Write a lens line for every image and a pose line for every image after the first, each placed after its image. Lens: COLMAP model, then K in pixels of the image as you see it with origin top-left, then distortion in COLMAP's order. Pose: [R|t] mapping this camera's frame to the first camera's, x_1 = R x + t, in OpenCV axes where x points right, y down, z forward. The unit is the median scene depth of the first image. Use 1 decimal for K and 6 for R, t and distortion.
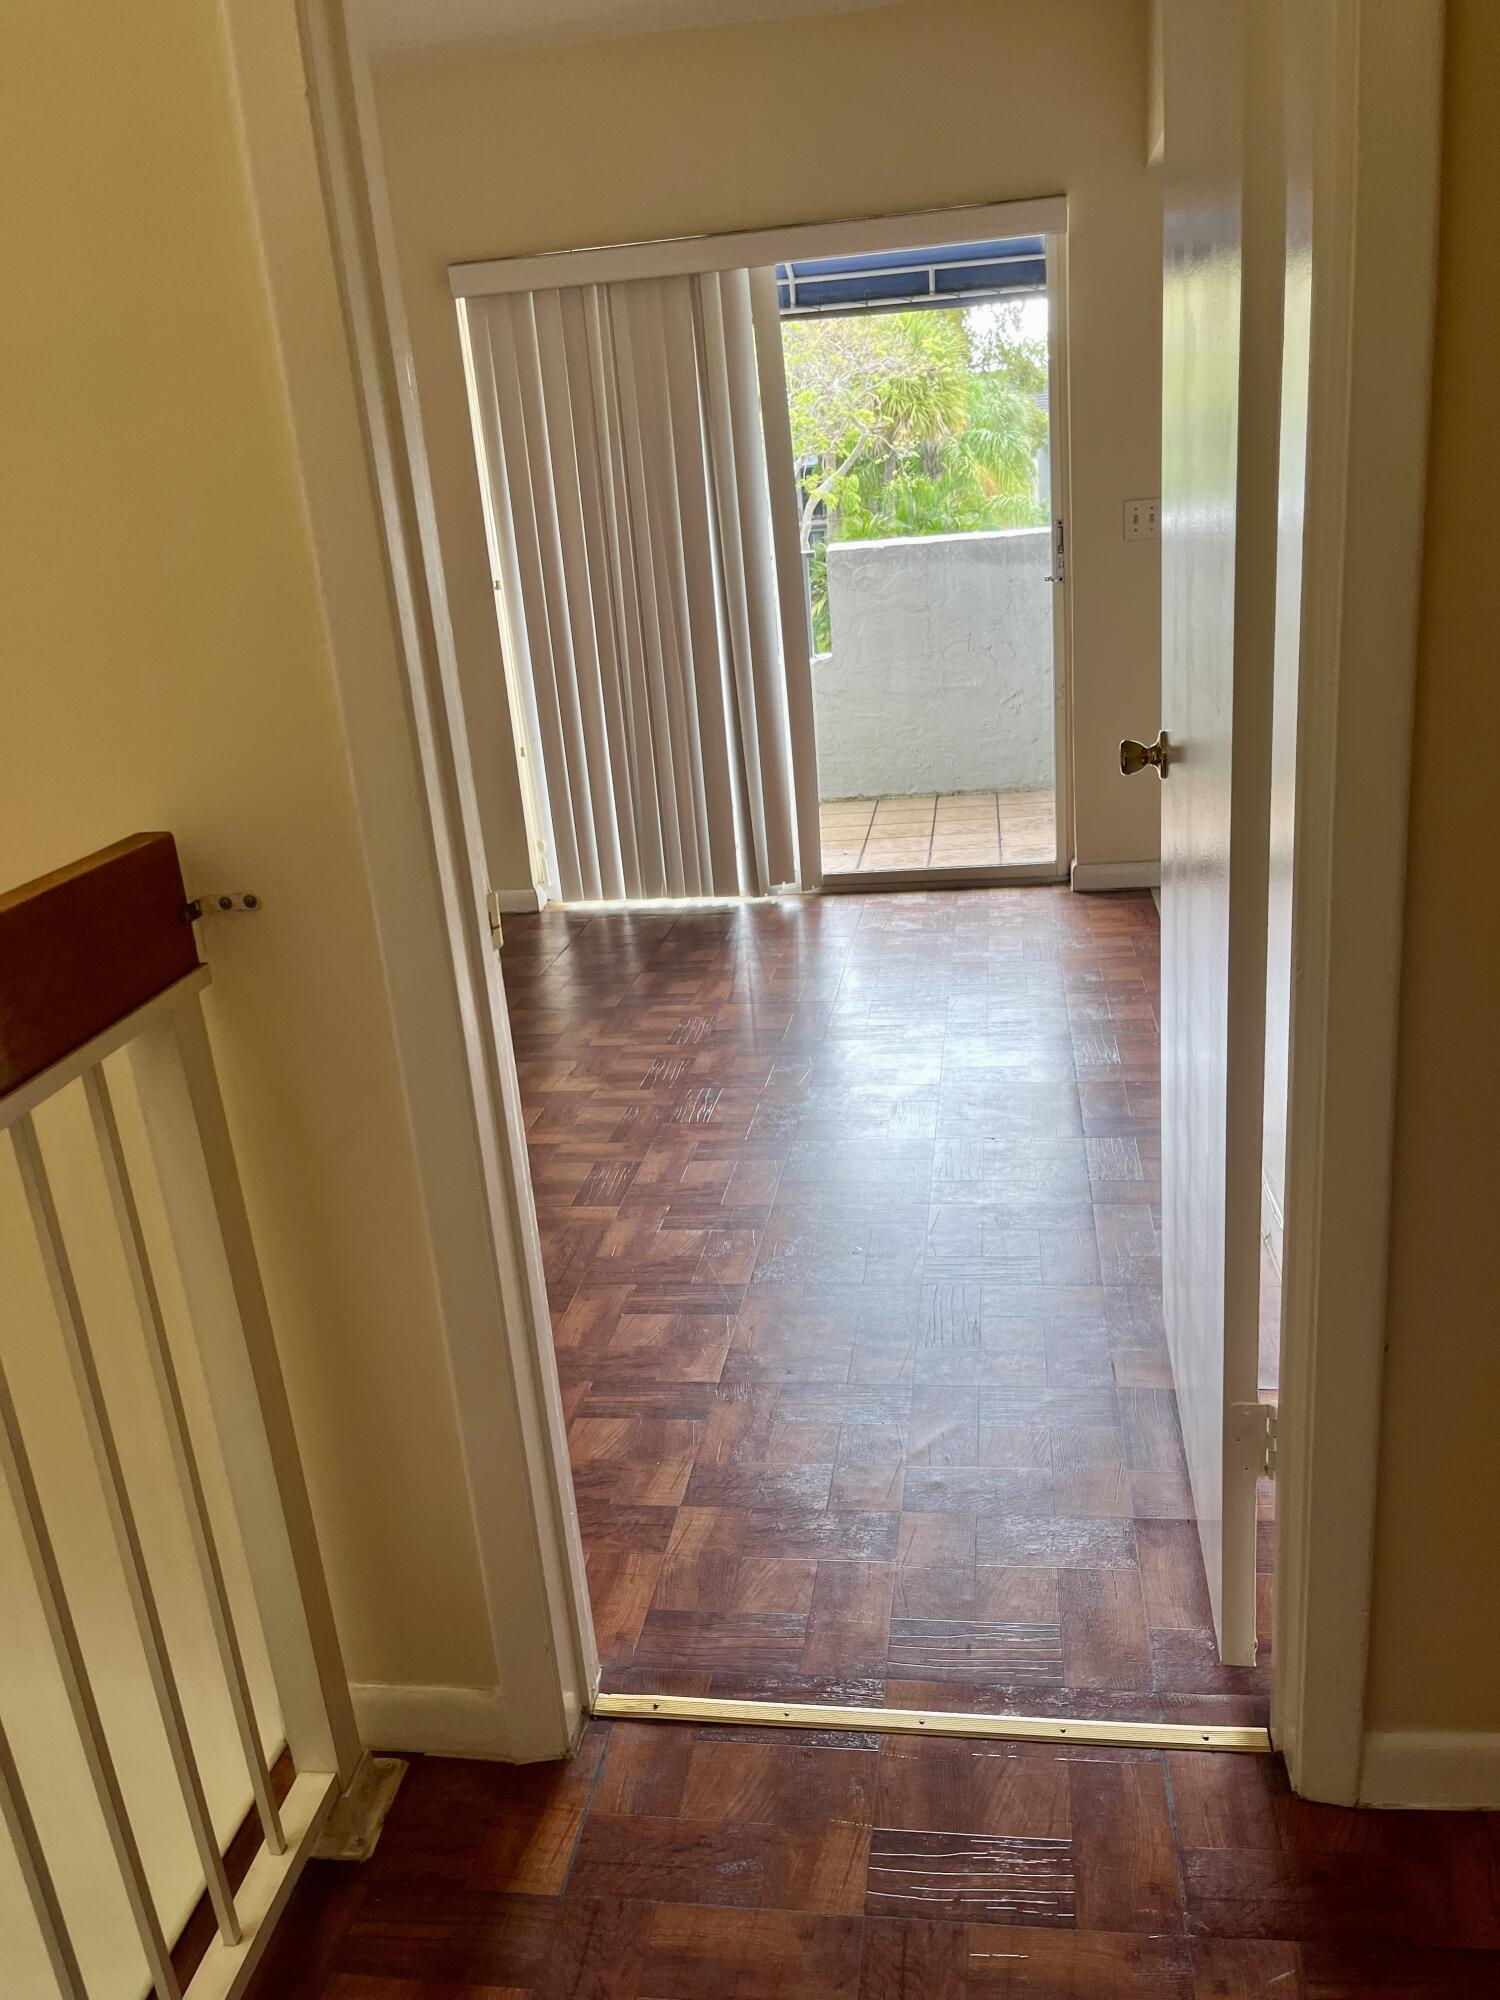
lens RADIAL K [[1516.8, 0, 750.0], [0, 1516.8, 1000.0], [0, 0, 1]] dist [0.074372, -0.083771]
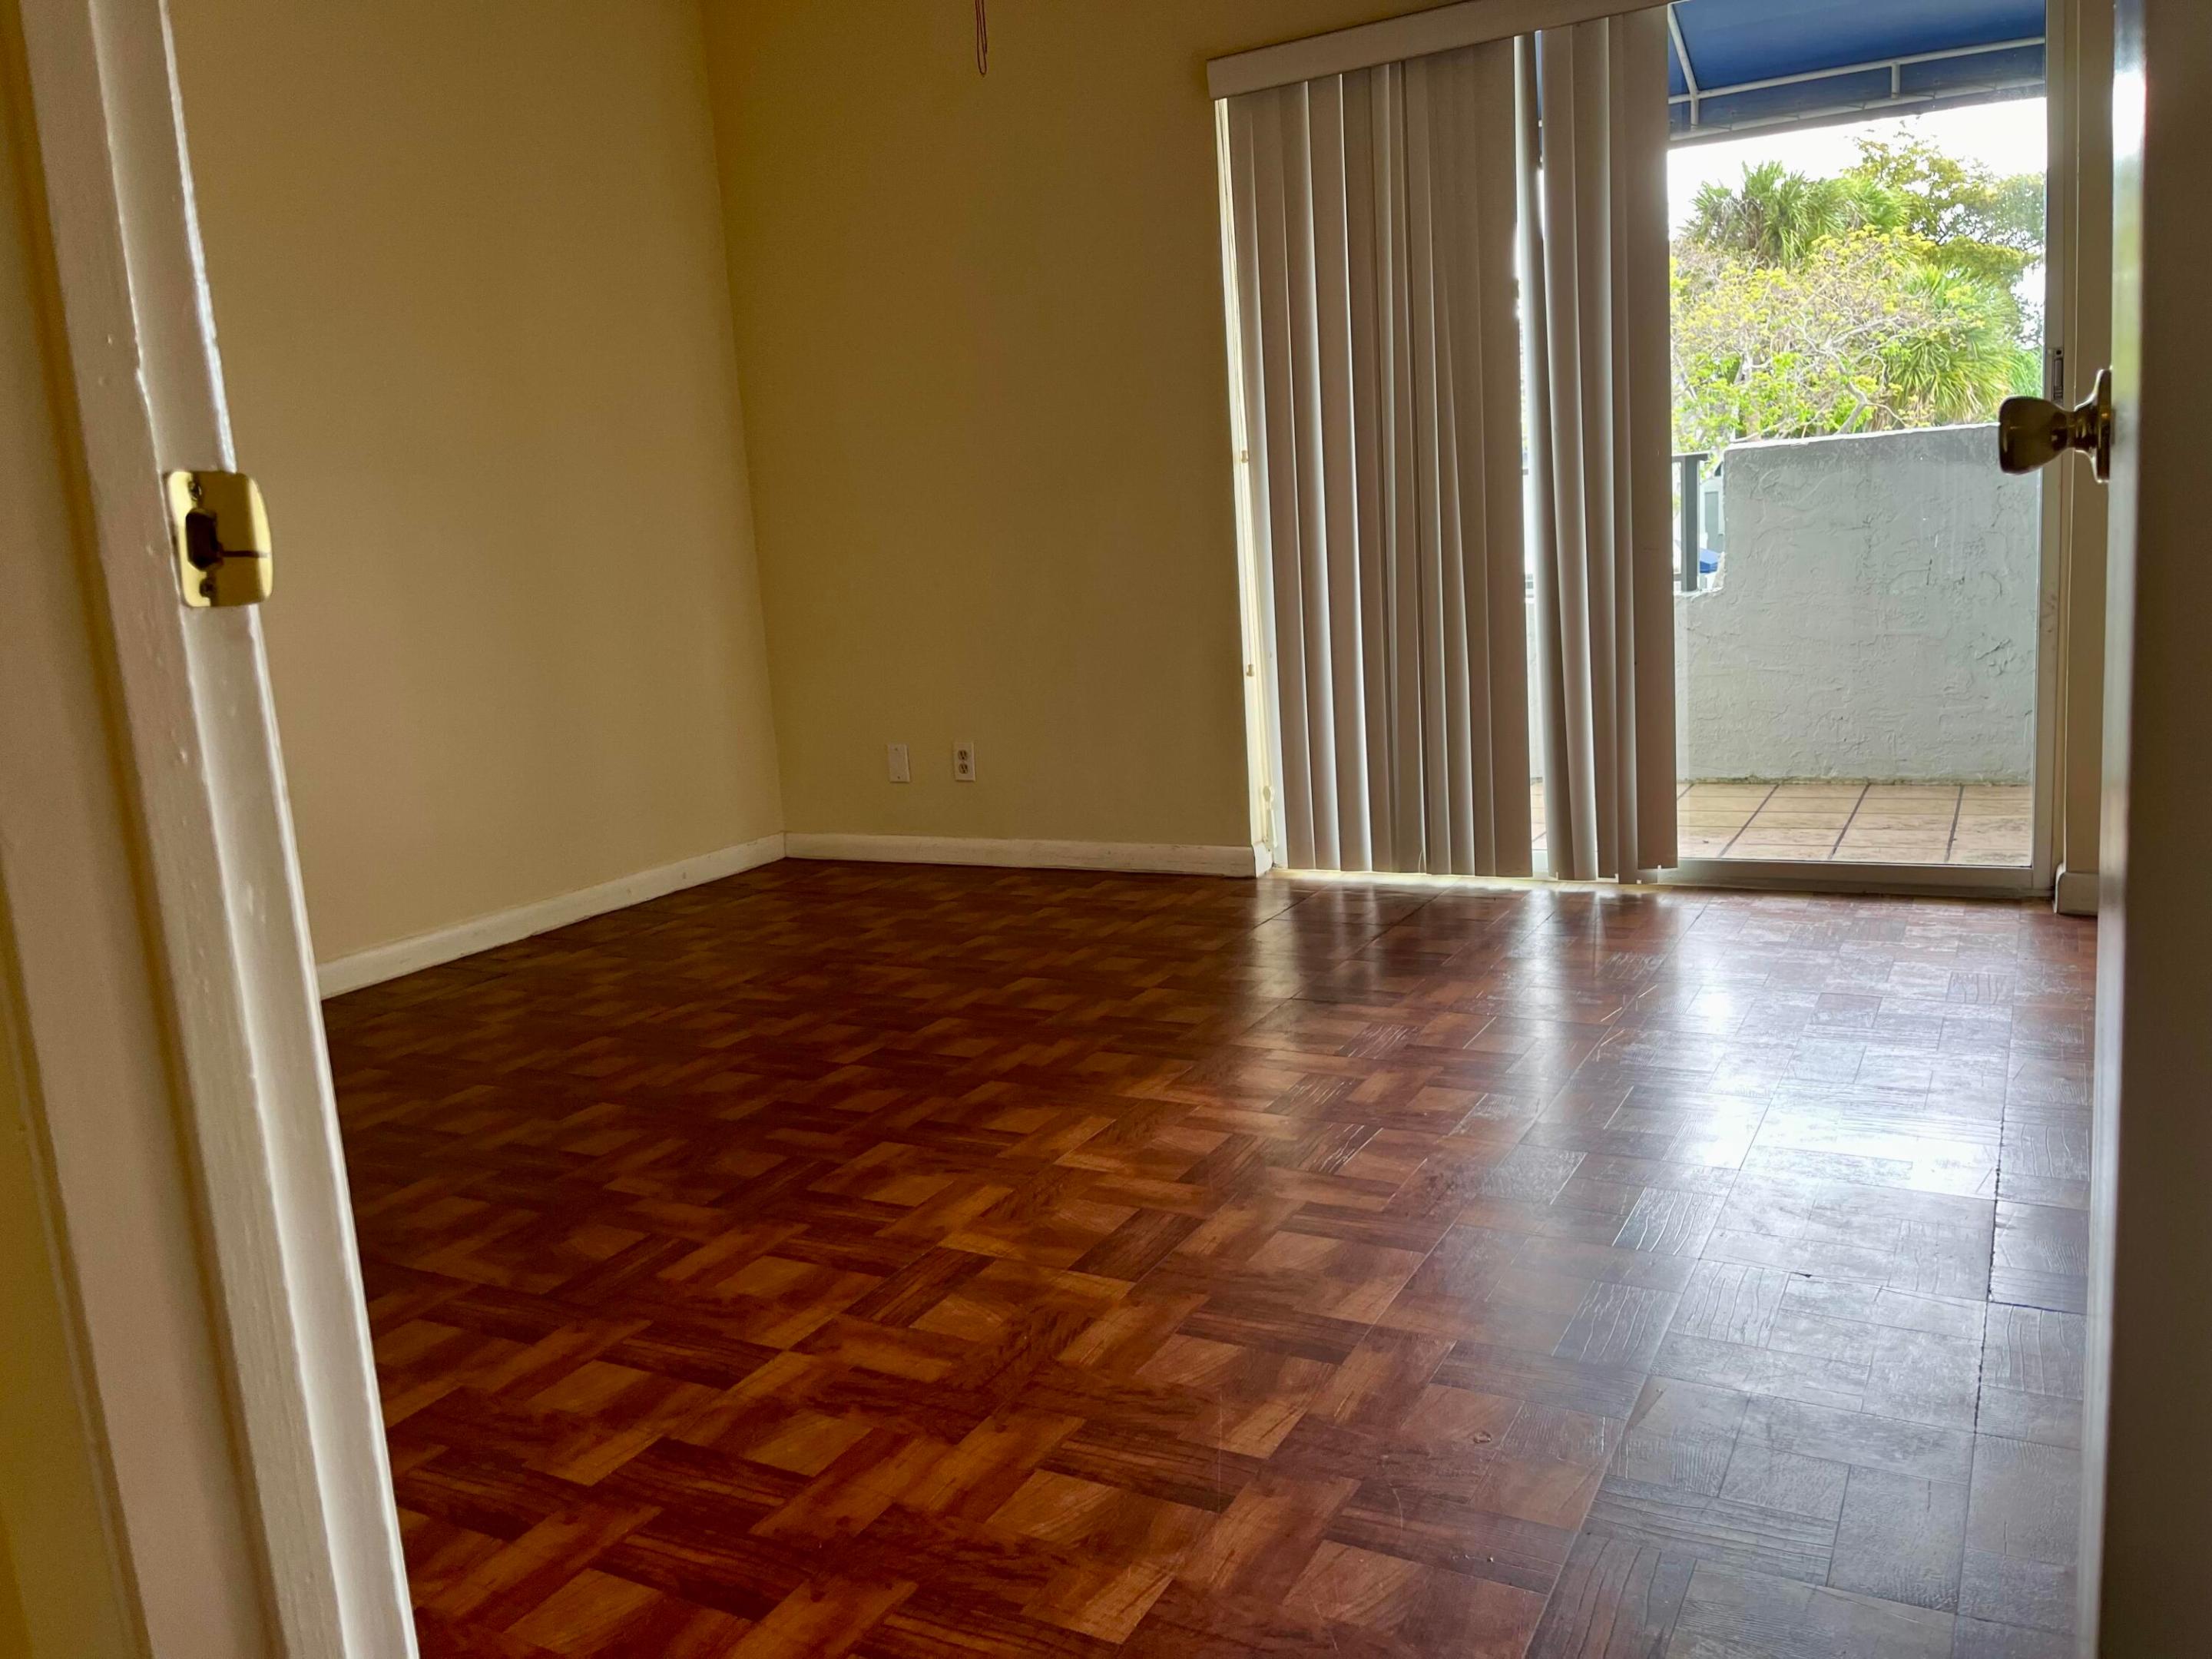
lens RADIAL K [[1677.6, 0, 1114.6], [0, 1677.6, 819.7], [0, 0, 1]] dist [0.074372, -0.083771]
pose [[0.940207, 0.074447, -0.332367, 0.072334], [-0.118427, 0.986389, -0.114068, 0.017066], [0.319352, 0.146608, 0.936227, 0.193816]]
